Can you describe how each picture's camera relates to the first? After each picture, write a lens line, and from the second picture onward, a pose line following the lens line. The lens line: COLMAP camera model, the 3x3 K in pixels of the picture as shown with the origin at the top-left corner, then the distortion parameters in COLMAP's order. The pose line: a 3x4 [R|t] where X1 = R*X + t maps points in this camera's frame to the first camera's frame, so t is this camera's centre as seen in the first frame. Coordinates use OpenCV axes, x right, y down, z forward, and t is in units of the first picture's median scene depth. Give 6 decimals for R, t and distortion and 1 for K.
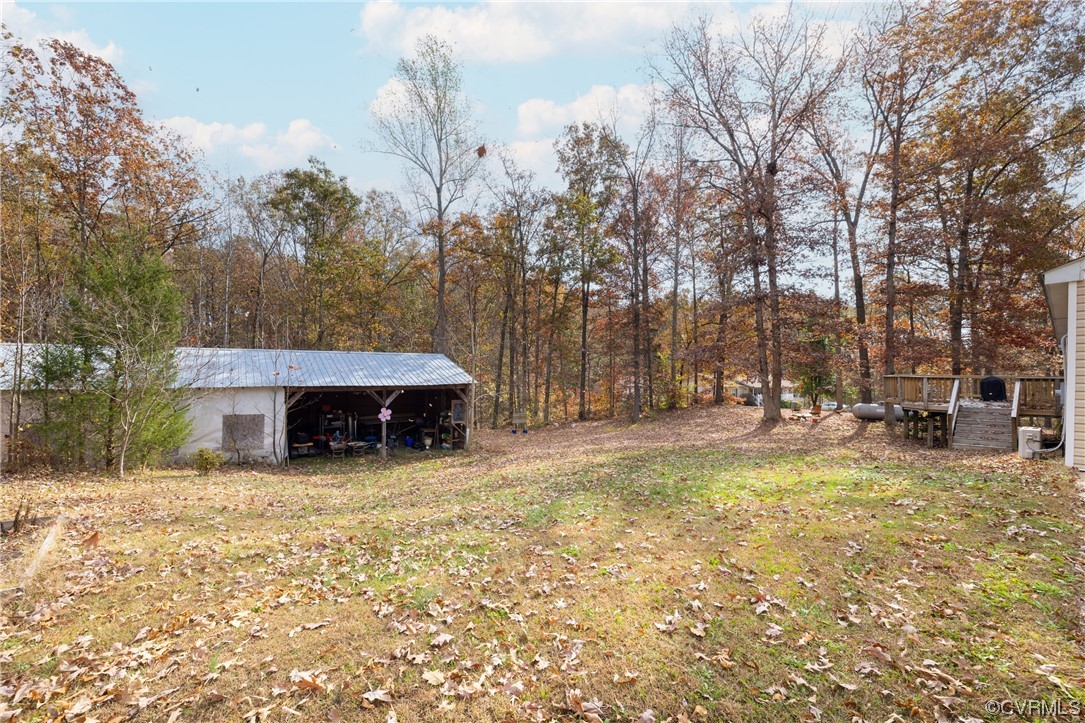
lens RADIAL K [[458.3, 0, 536.8], [0, 458.3, 363.3], [0, 0, 1]] dist [0.000405, 0.000183]
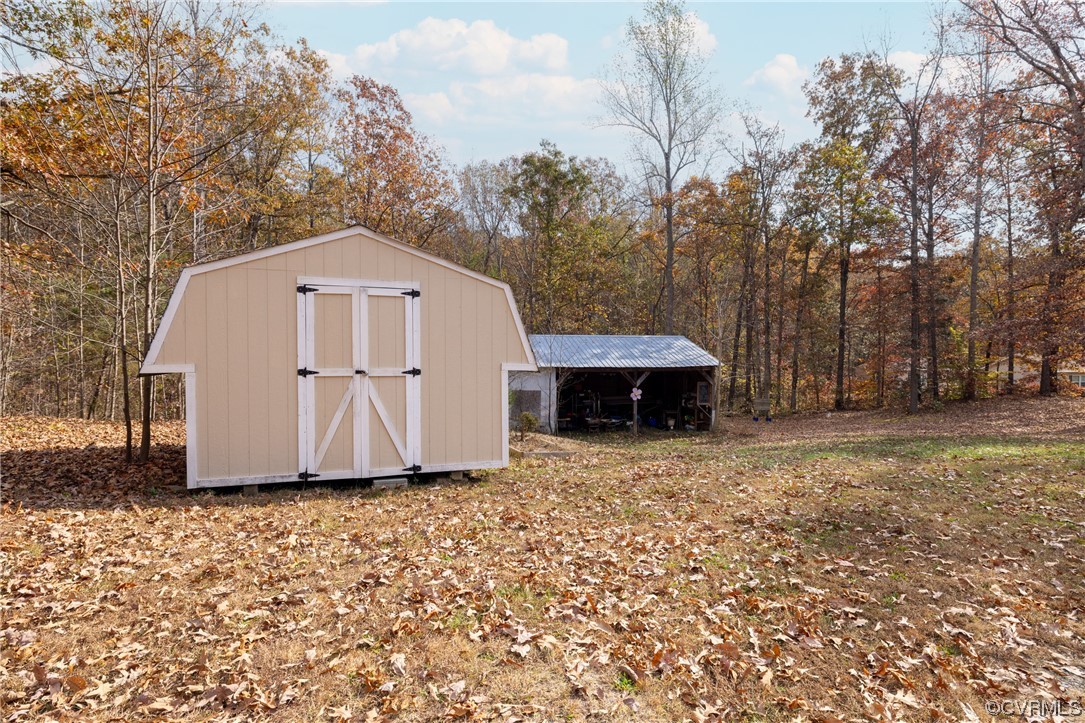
lens RADIAL K [[571.2, 0, 542.6], [0, 571.2, 358.0], [0, 0, 1]] dist [-0.047891, 0.027416]
pose [[0.926608, 0.003468, -0.376013, -0.016745], [0.008653, 0.999496, 0.030540, -0.007625], [0.375930, -0.031552, 0.926111, -0.162609]]
